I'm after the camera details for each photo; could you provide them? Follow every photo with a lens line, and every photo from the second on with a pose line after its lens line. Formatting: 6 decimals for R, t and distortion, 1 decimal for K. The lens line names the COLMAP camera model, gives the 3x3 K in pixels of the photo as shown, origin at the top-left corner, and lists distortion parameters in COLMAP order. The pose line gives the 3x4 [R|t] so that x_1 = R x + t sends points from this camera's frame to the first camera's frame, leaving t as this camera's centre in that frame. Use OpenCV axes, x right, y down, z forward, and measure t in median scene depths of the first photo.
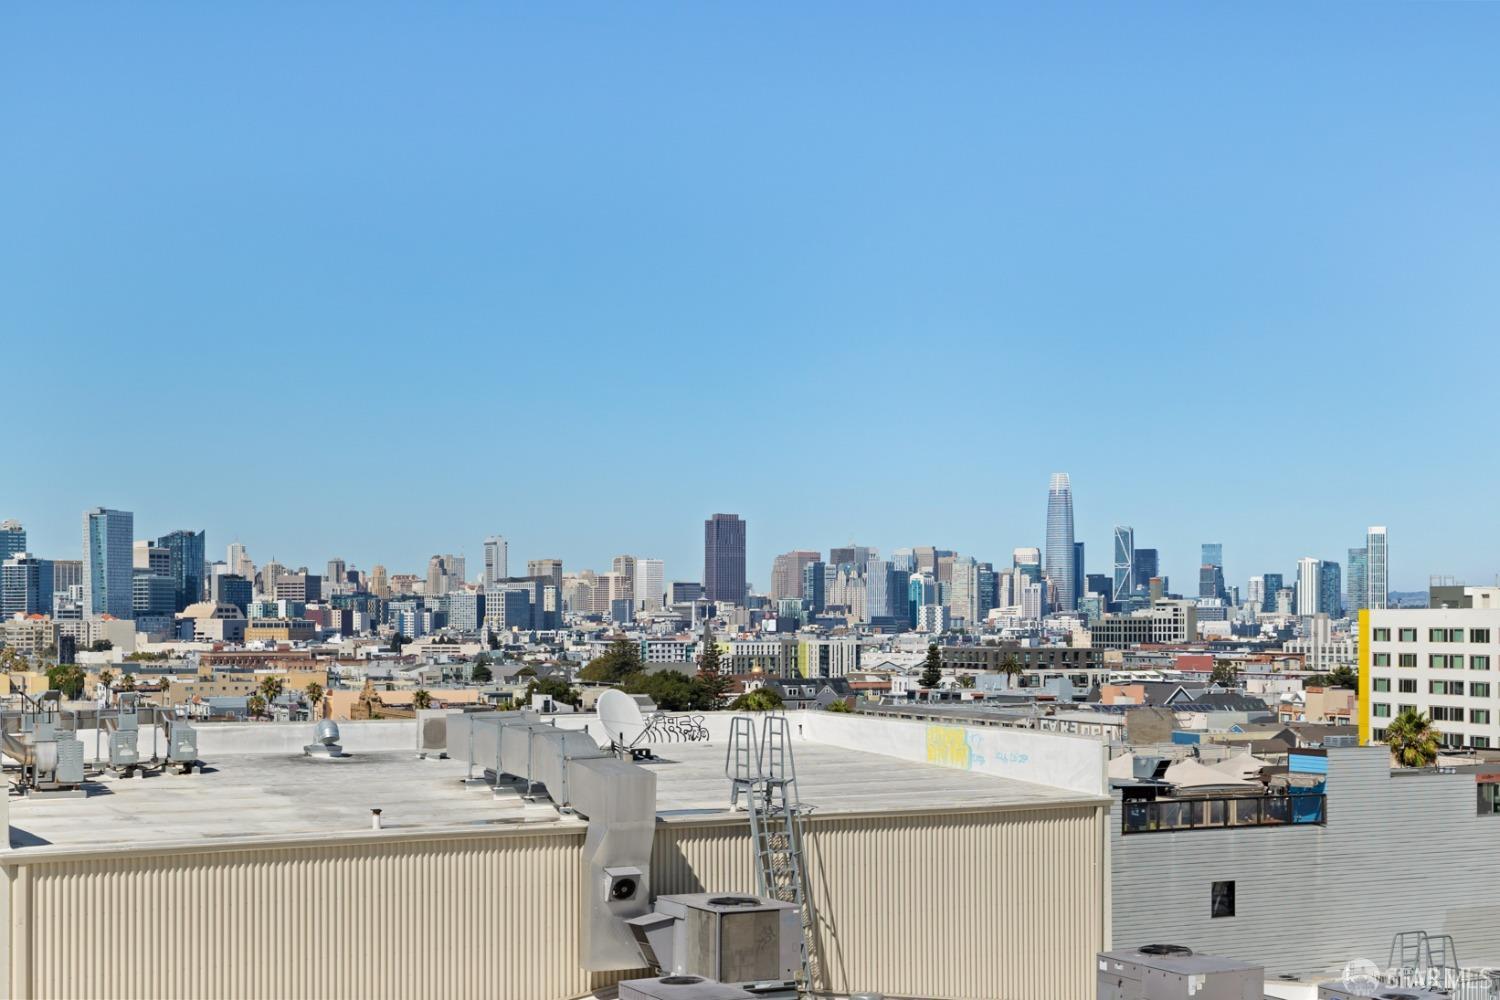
lens RADIAL K [[1549.6, 0, 750.0], [0, 1549.6, 500.0], [0, 0, 1]] dist [-0.003852, -0.005197]
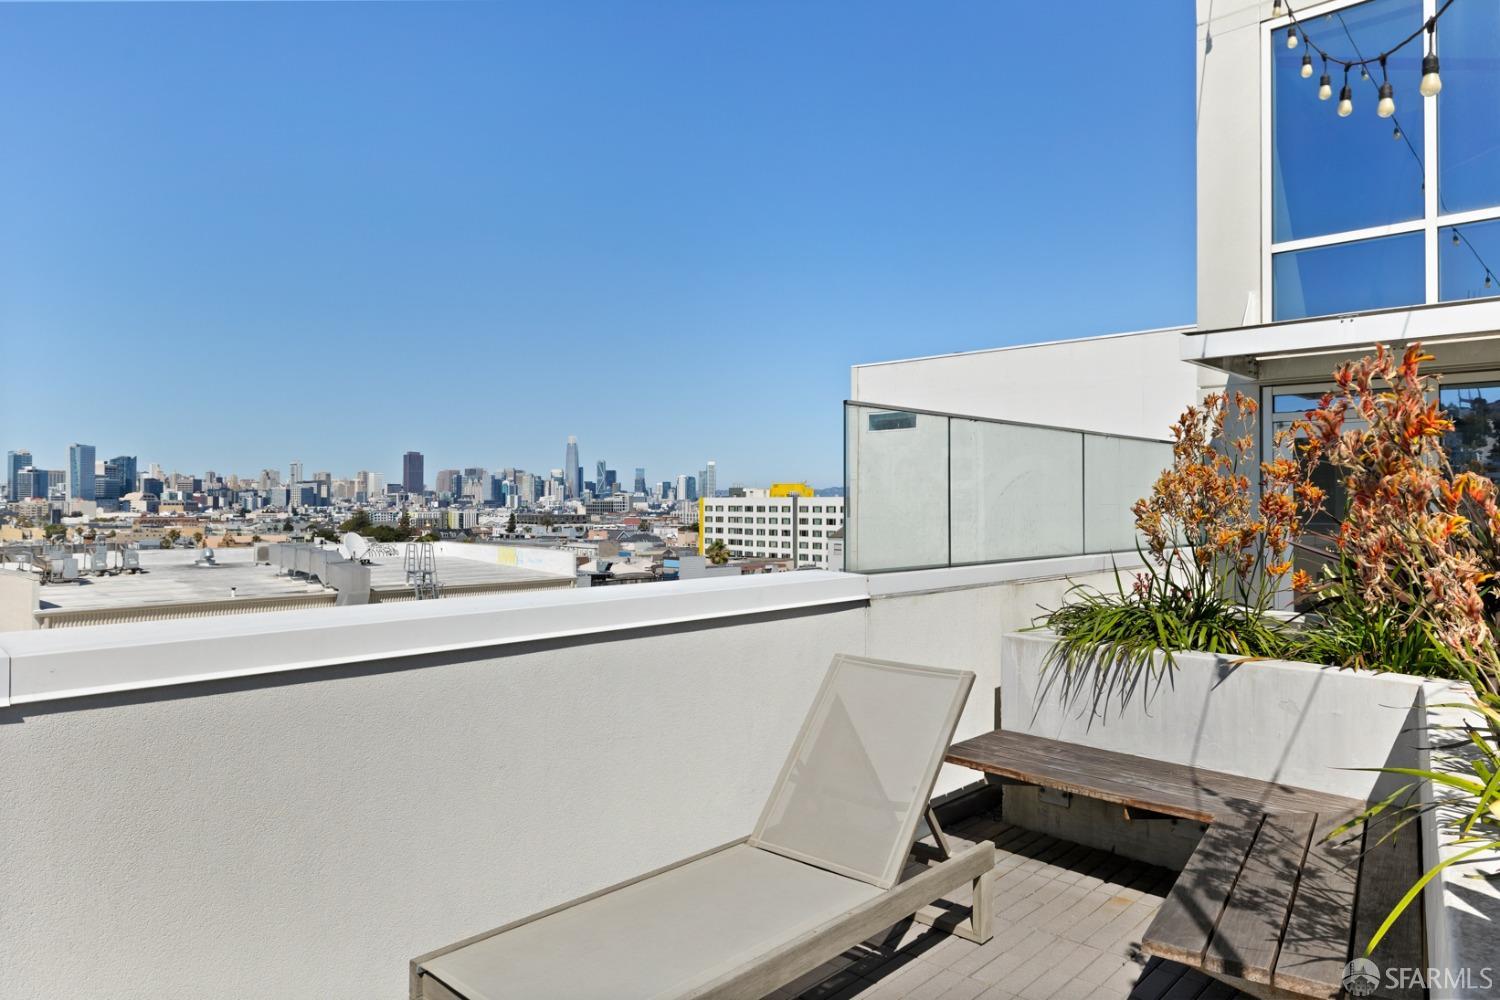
lens RADIAL K [[971.8, 0, 746.2], [0, 971.8, 464.0], [0, 0, 1]] dist [-0.001852, 0.001136]
pose [[0.966455, 0.011821, 0.256565, 0.083645], [-0.020582, 0.999292, 0.031491, -0.025700], [-0.256012, -0.035715, 0.966014, -0.403773]]
